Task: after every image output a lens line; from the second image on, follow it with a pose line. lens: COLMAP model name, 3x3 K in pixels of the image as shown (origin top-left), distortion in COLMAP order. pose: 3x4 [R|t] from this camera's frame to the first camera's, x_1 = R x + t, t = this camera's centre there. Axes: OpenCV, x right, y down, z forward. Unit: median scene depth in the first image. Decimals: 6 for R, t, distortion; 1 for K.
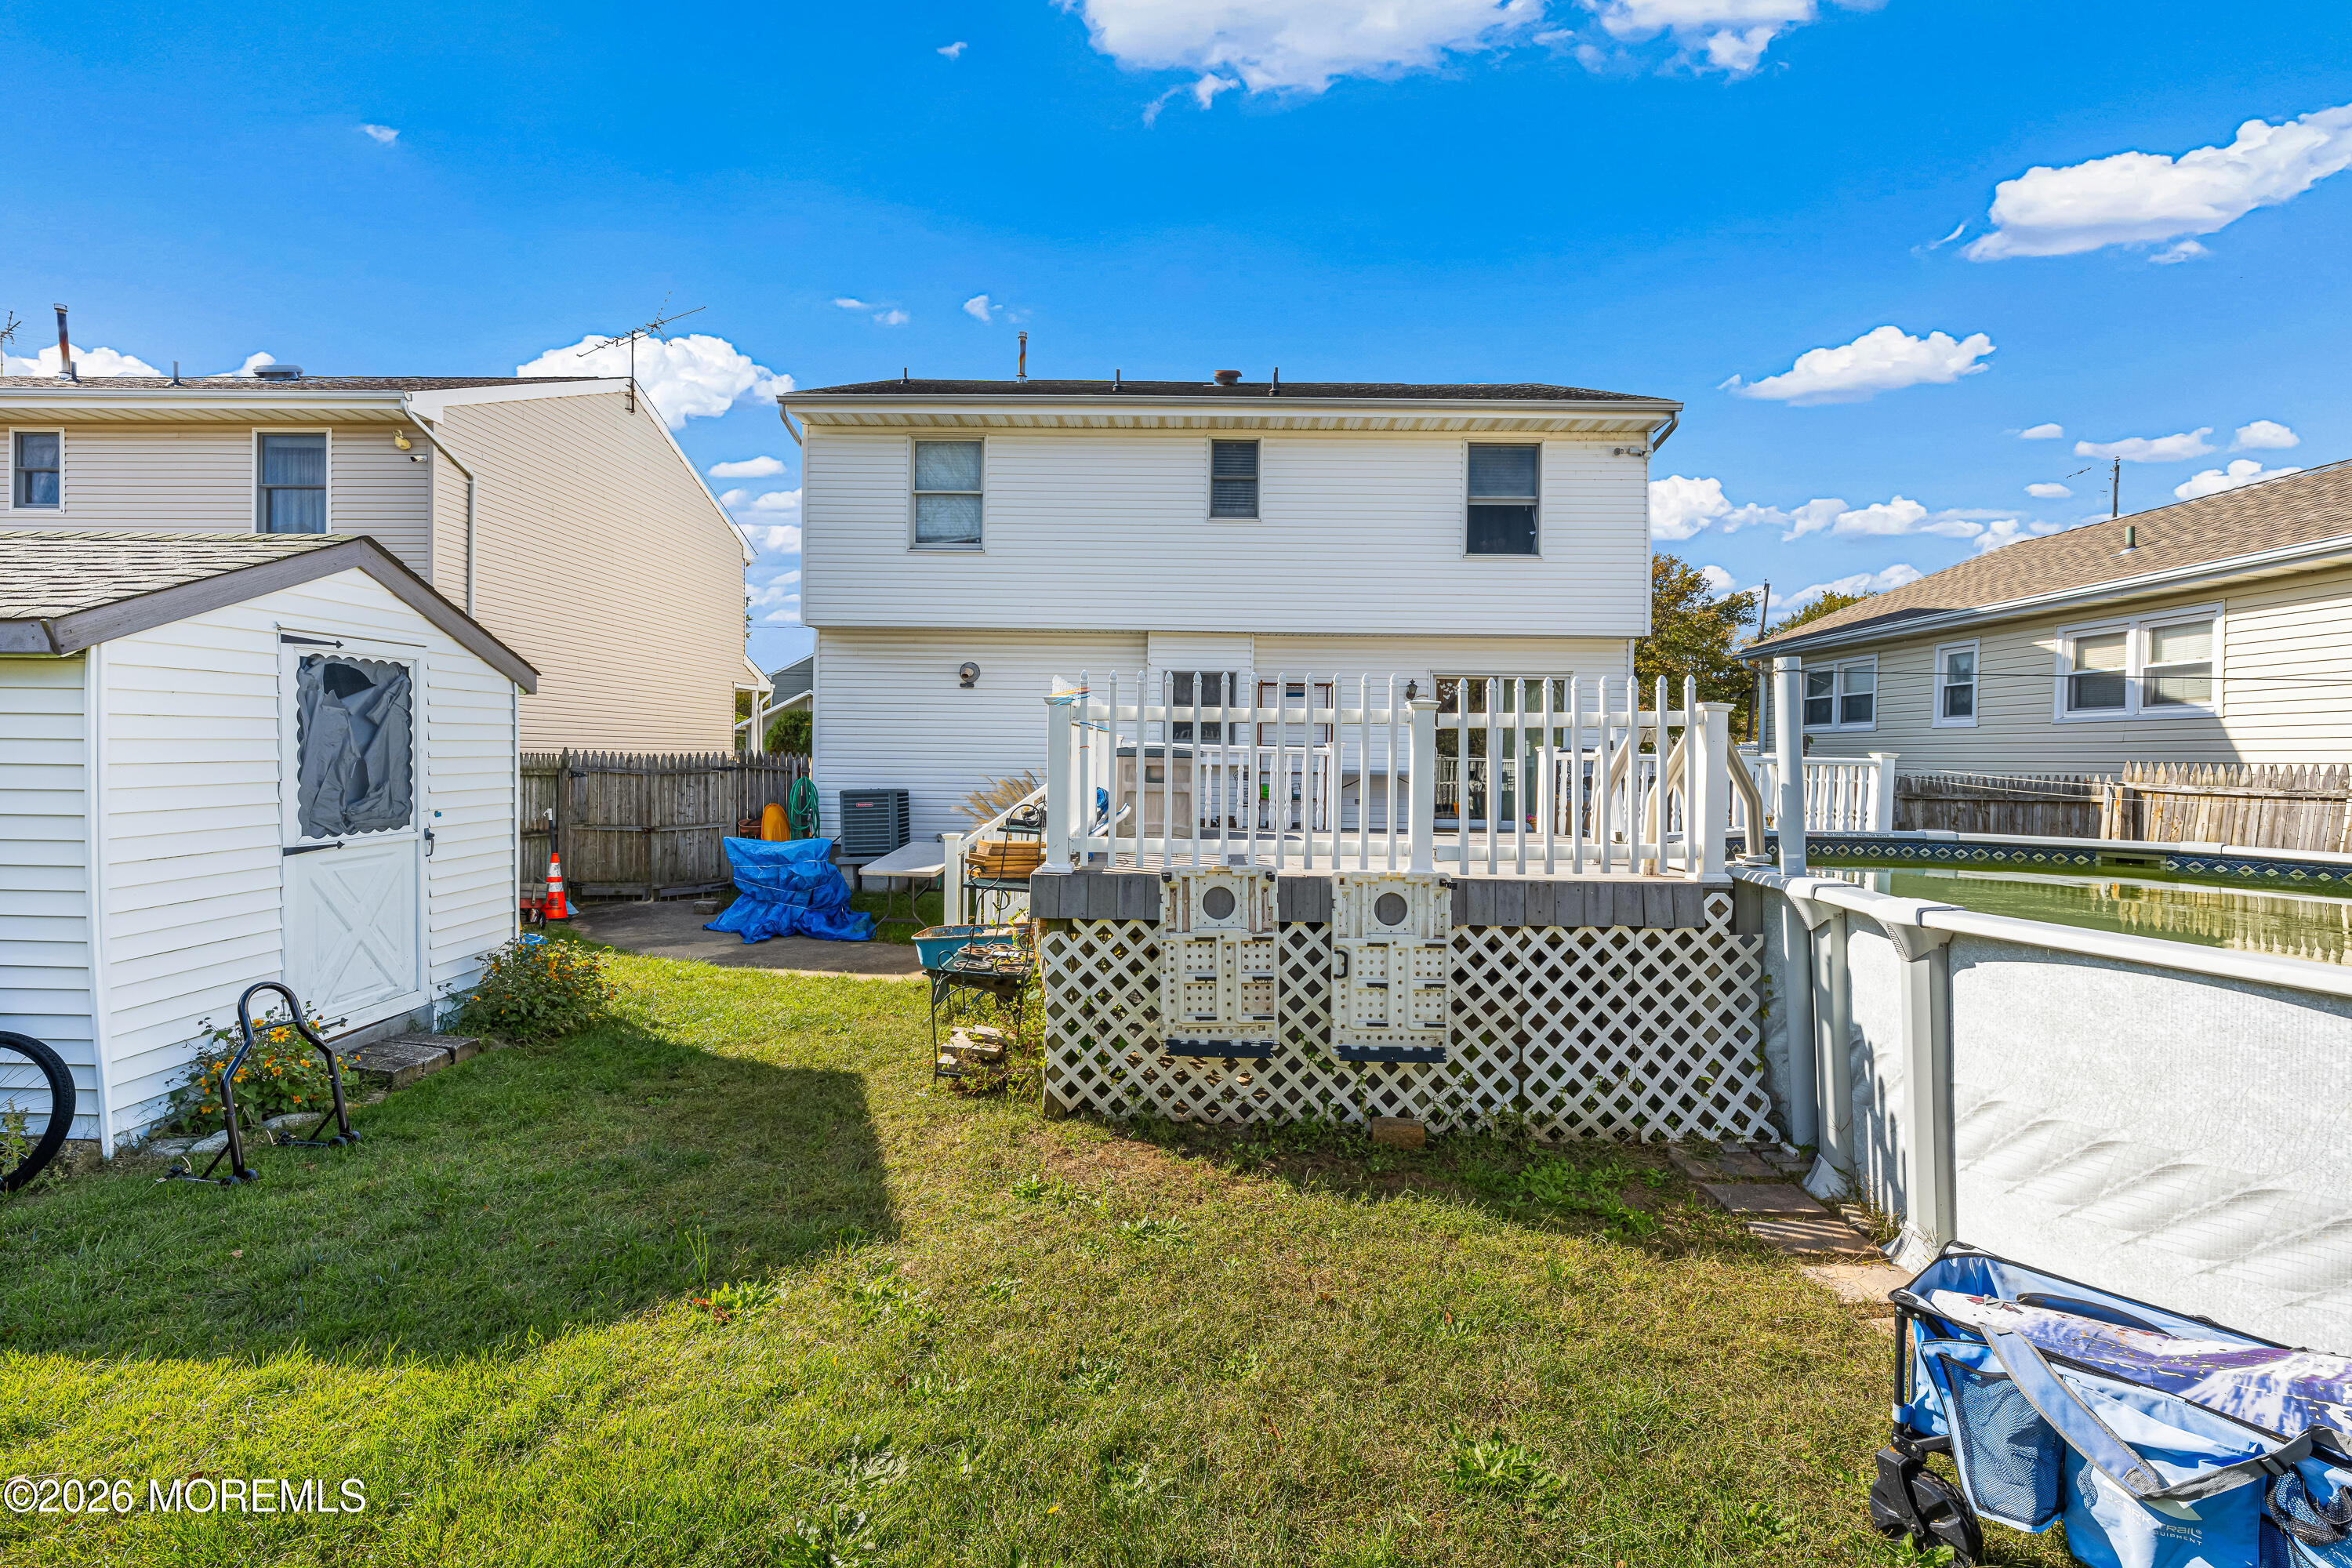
lens RADIAL K [[993.9, 0, 1167.4], [0, 993.9, 765.5], [0, 0, 1]] dist [-0.001738, -0.000222]
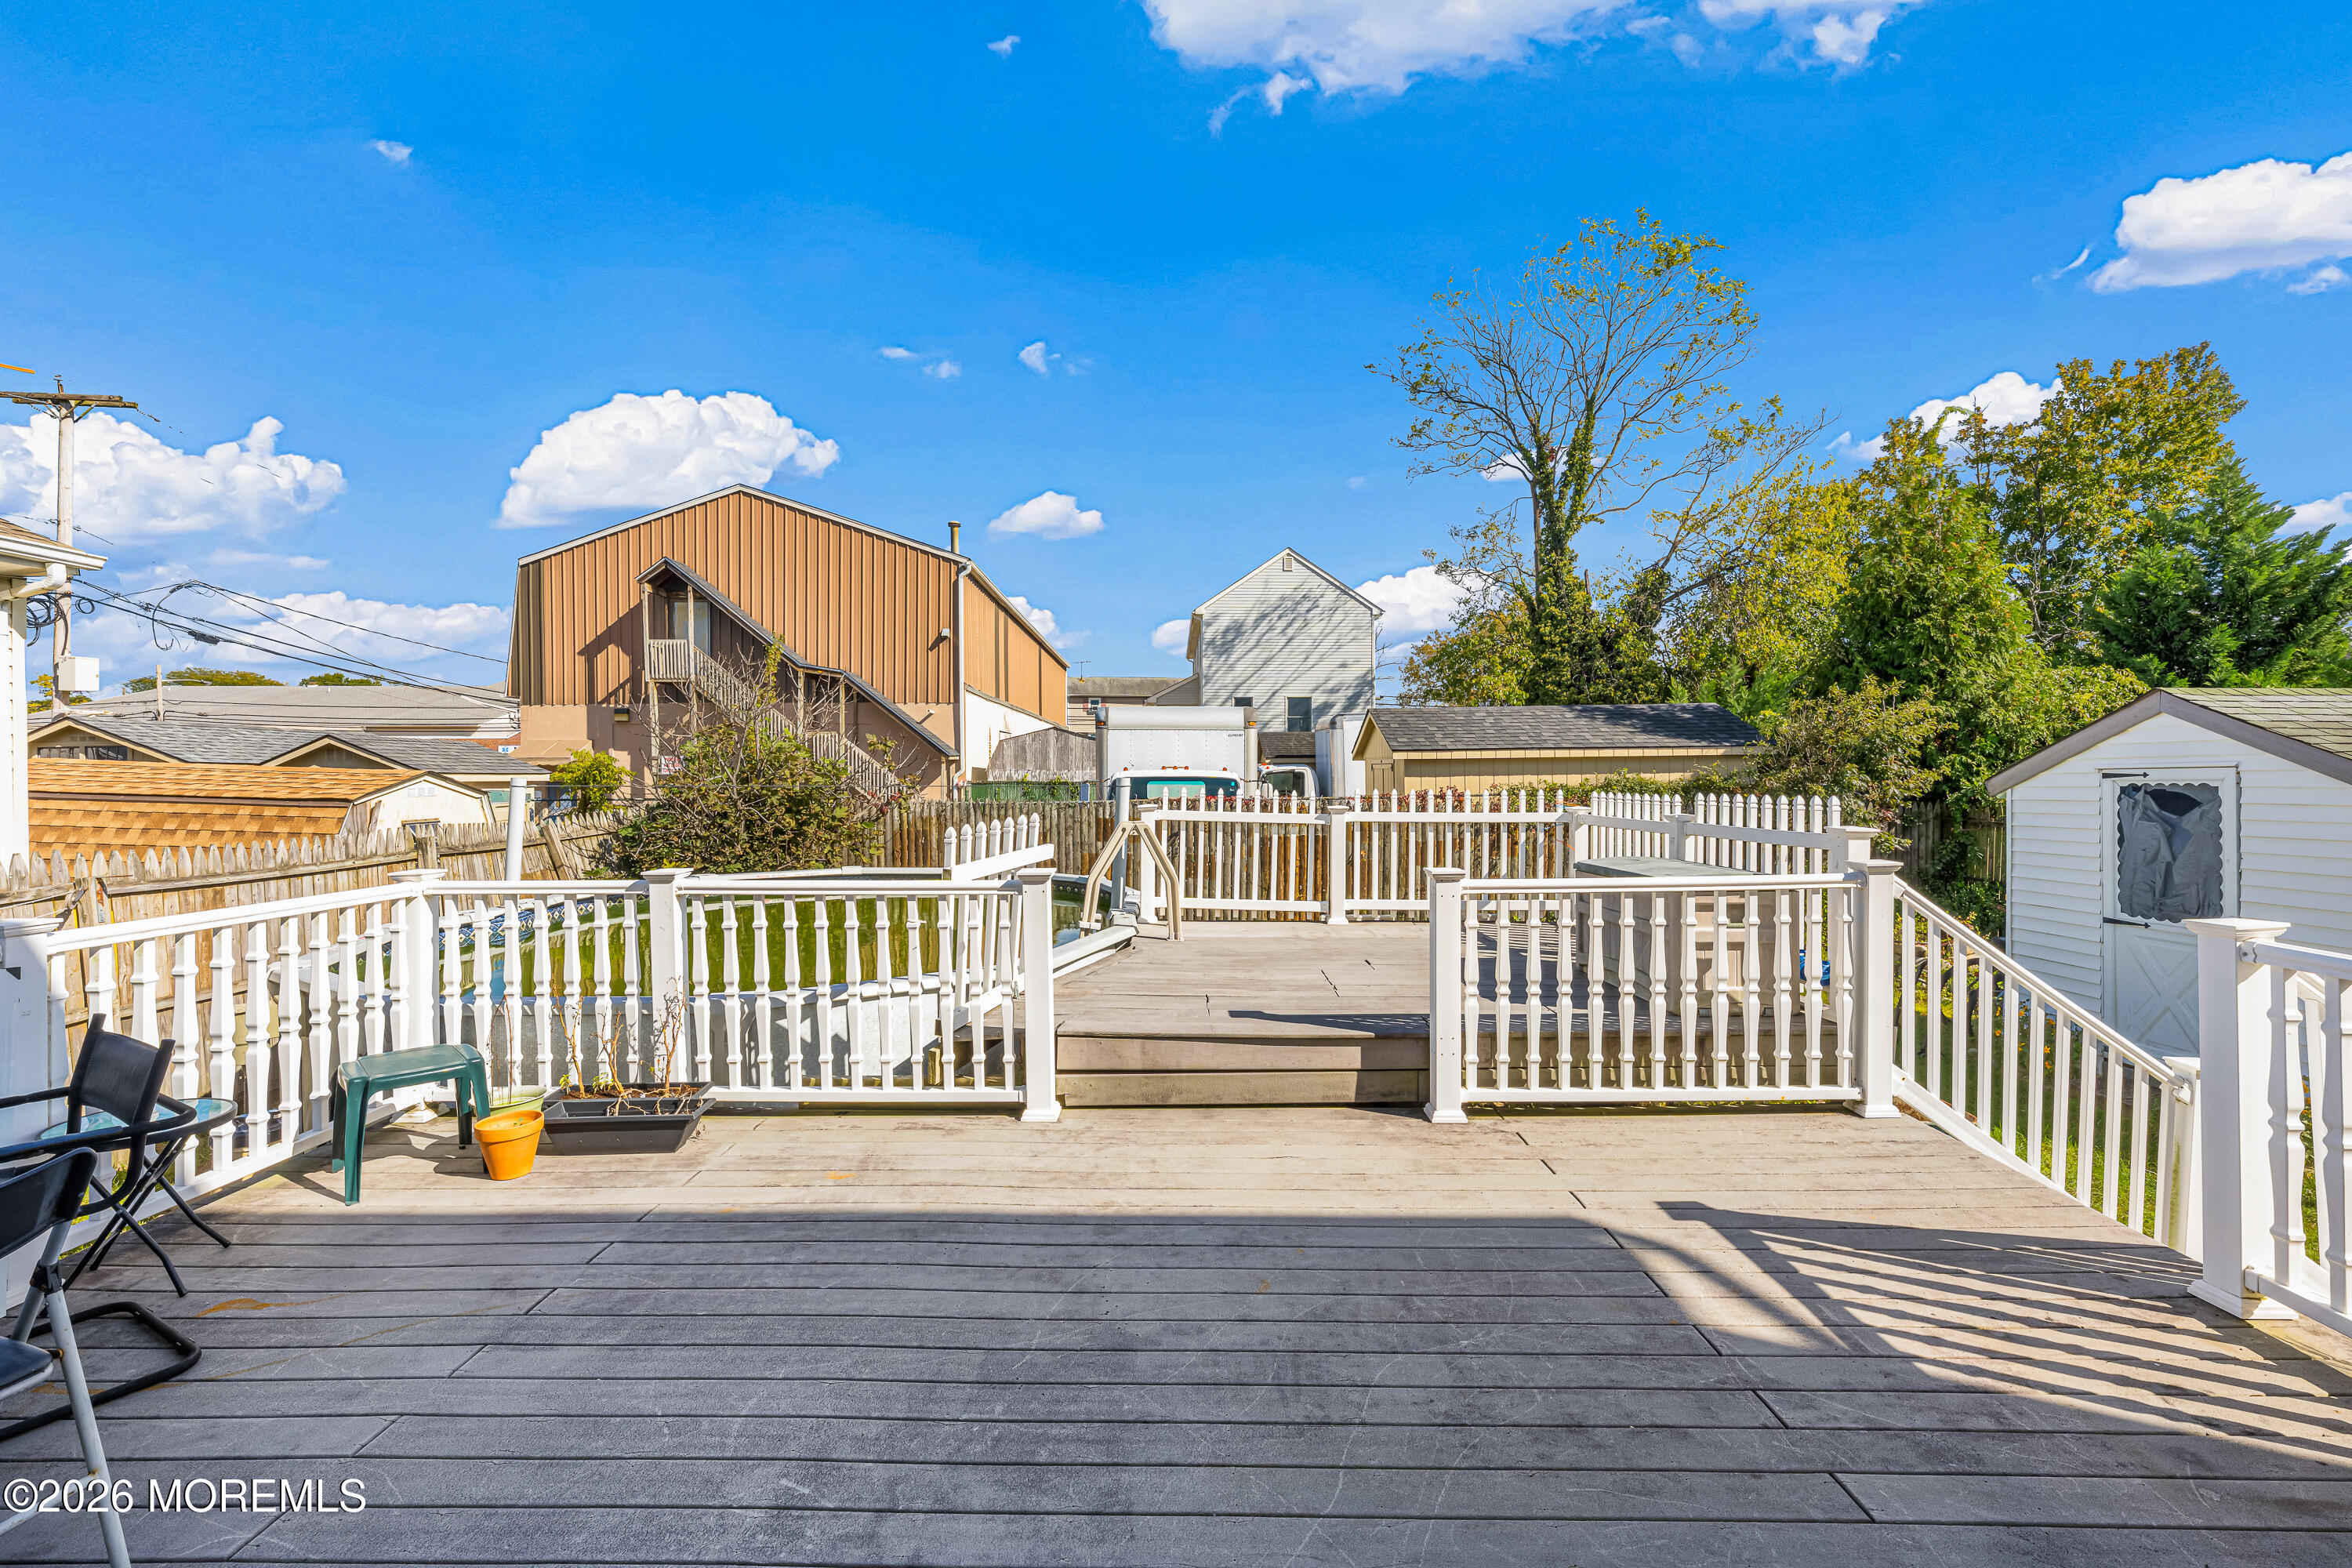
lens RADIAL K [[1021.7, 0, 1176.0], [0, 1021.7, 784.0], [0, 0, 1]] dist [-0.001582, -0.000223]
pose [[-0.999765, -0.016226, -0.014395, 0.210499], [-0.016537, 0.999627, 0.021715, -0.050689], [0.014037, 0.021948, -0.999661, 1.010837]]
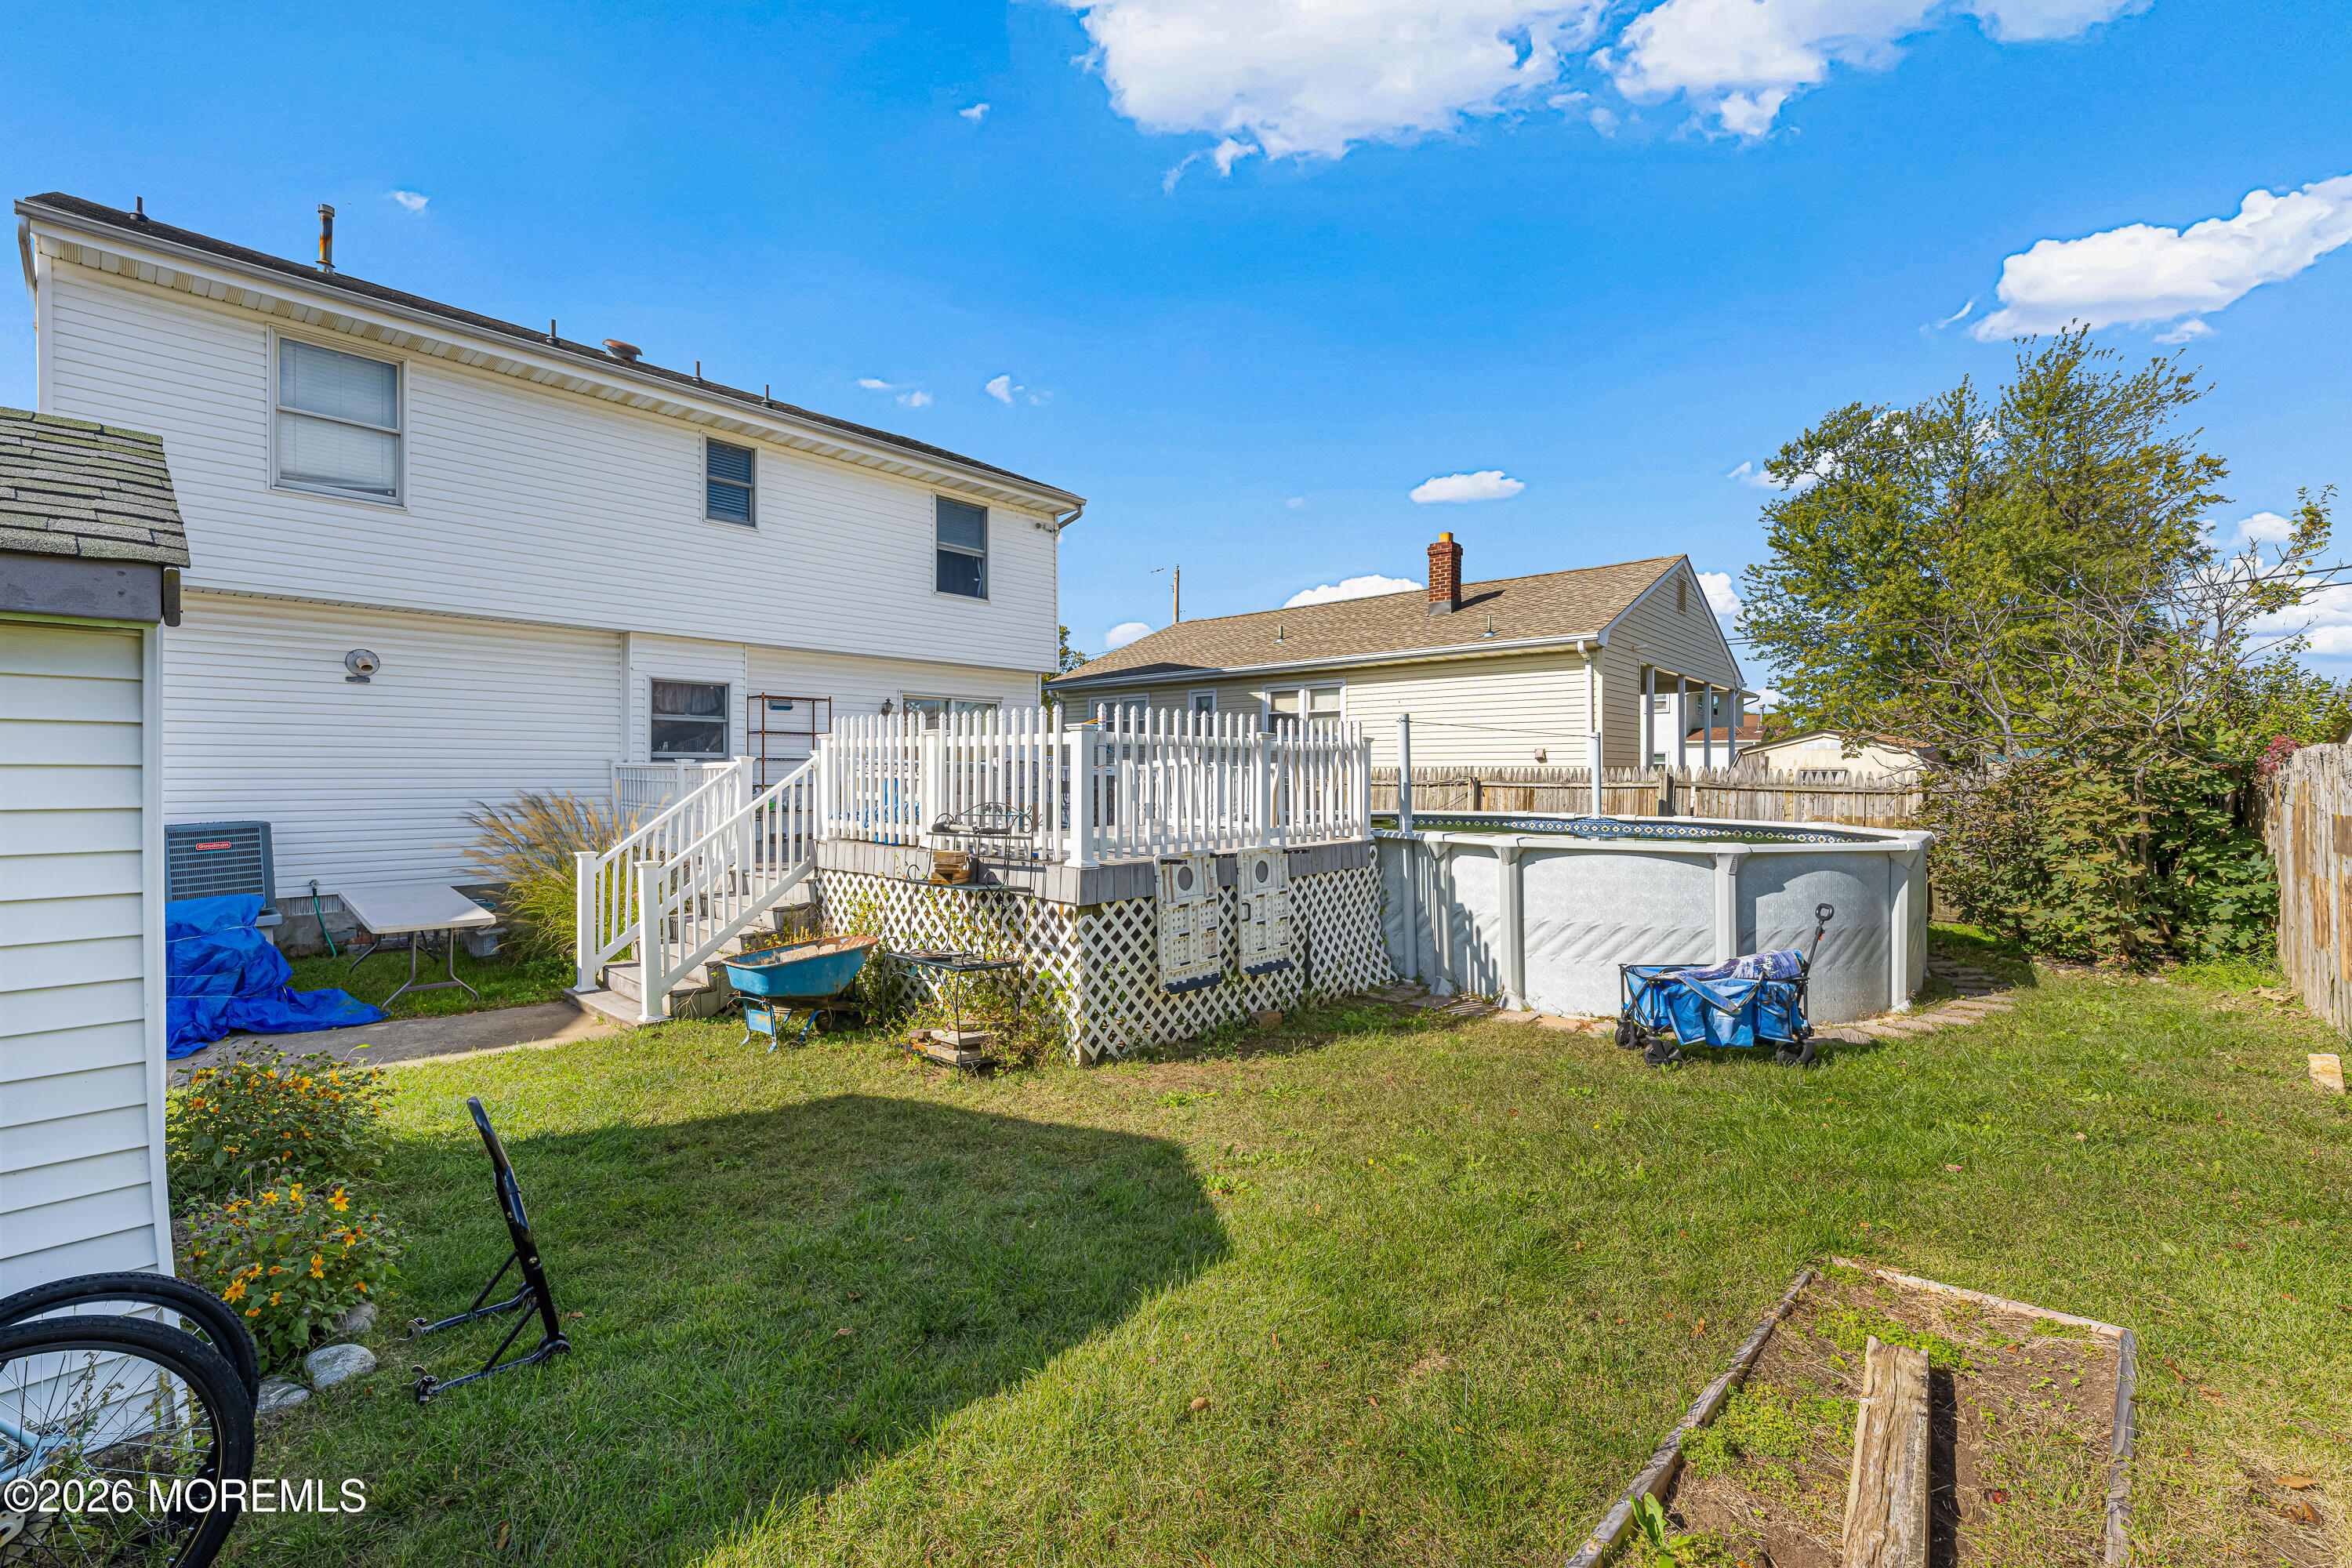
lens RADIAL K [[971.9, 0, 1176.0], [0, 971.9, 784.0], [0, 0, 1]] dist [-0.000006, 0.000020]
pose [[0.661261, -0.022410, 0.749821, -0.370630], [0.014609, 0.999749, 0.016996, -0.005415], [-0.750013, -0.000285, 0.661423, 0.049290]]
